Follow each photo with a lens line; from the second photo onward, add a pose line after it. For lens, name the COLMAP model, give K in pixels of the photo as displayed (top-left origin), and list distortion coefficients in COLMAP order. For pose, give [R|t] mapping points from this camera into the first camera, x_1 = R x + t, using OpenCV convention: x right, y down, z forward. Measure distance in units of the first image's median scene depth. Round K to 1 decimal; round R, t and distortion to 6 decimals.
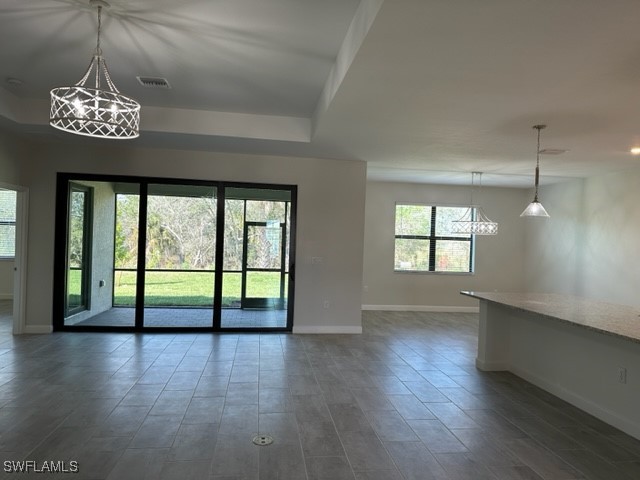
lens RADIAL K [[447.5, 0, 320.0], [0, 447.5, 240.0], [0, 0, 1]] dist [0.070428, -0.088191]
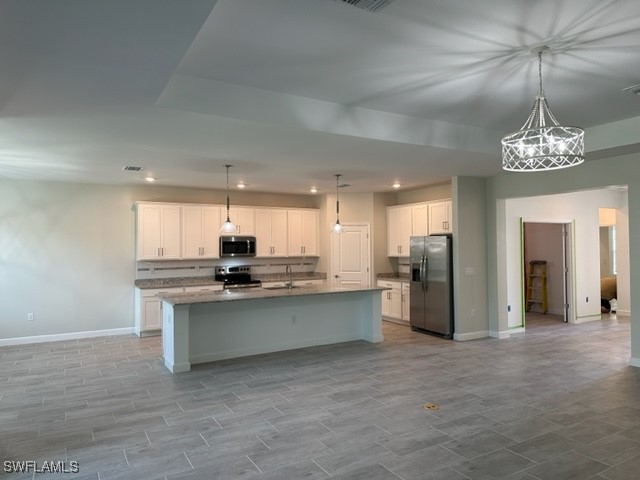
lens RADIAL K [[447.5, 0, 320.0], [0, 447.5, 240.0], [0, 0, 1]] dist [0.070428, -0.088191]
pose [[-0.375146, -0.017283, 0.926805, -0.769048], [-0.003679, 0.999846, 0.017156, -0.048023], [-0.926959, 0.003027, -0.375151, 1.120577]]
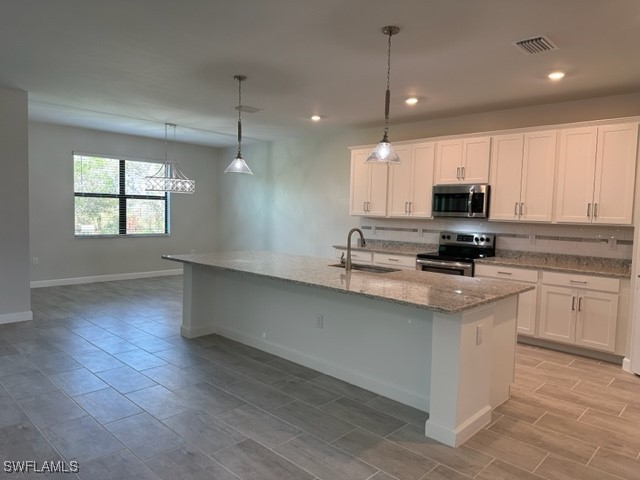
lens RADIAL K [[447.5, 0, 320.0], [0, 447.5, 240.0], [0, 0, 1]] dist [0.070428, -0.088191]
pose [[0.786104, -0.053678, 0.615759, 0.011903], [0.000262, 0.996251, 0.086513, 0.006980], [-0.618095, -0.067847, 0.783170, 0.118200]]
